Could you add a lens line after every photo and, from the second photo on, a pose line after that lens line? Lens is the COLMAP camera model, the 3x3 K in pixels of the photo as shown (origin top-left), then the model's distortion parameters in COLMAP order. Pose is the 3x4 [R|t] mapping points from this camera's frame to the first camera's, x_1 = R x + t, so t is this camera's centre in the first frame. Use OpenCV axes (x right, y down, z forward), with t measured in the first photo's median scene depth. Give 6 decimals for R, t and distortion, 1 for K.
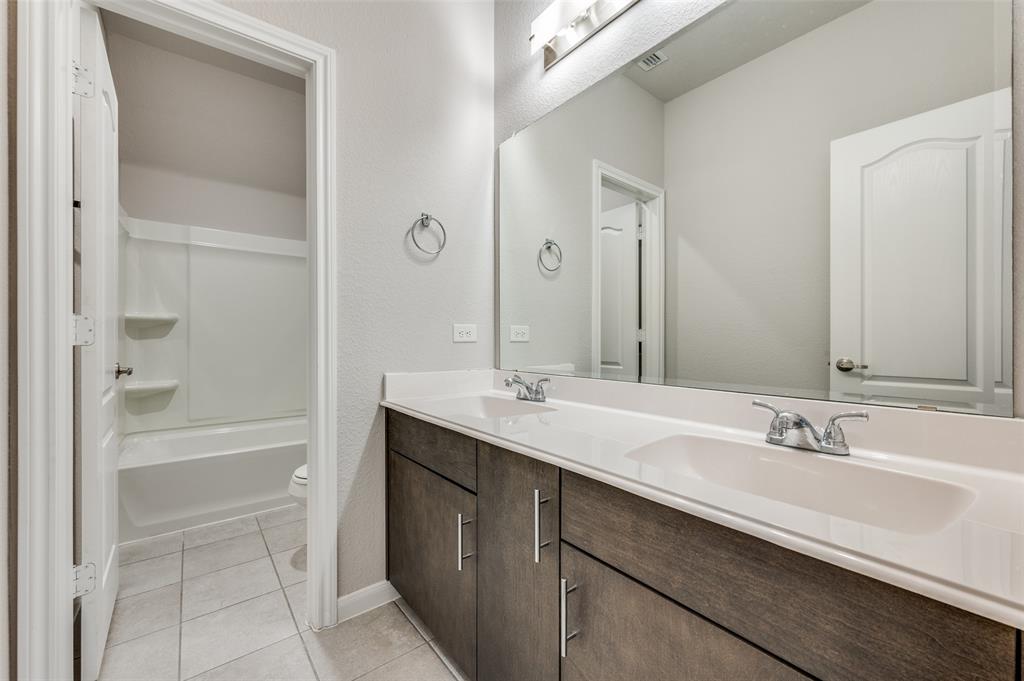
lens RADIAL K [[405.9, 0, 514.1], [0, 405.9, 339.3], [0, 0, 1]] dist [-0.000254, 0.000136]
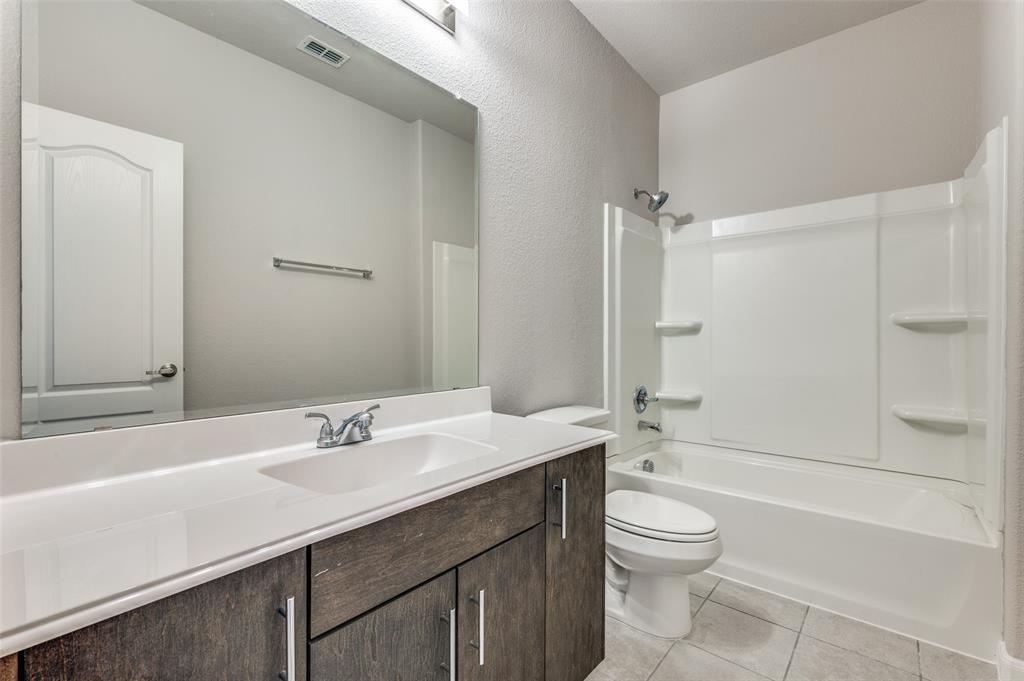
lens RADIAL K [[432.7, 0, 509.9], [0, 432.7, 369.4], [0, 0, 1]] dist [0.000977, 0.000315]
pose [[-0.179864, -0.044922, 0.982665, -0.597362], [0.017324, 0.998657, 0.048824, -0.001841], [-0.983539, 0.025806, -0.178844, 0.734806]]
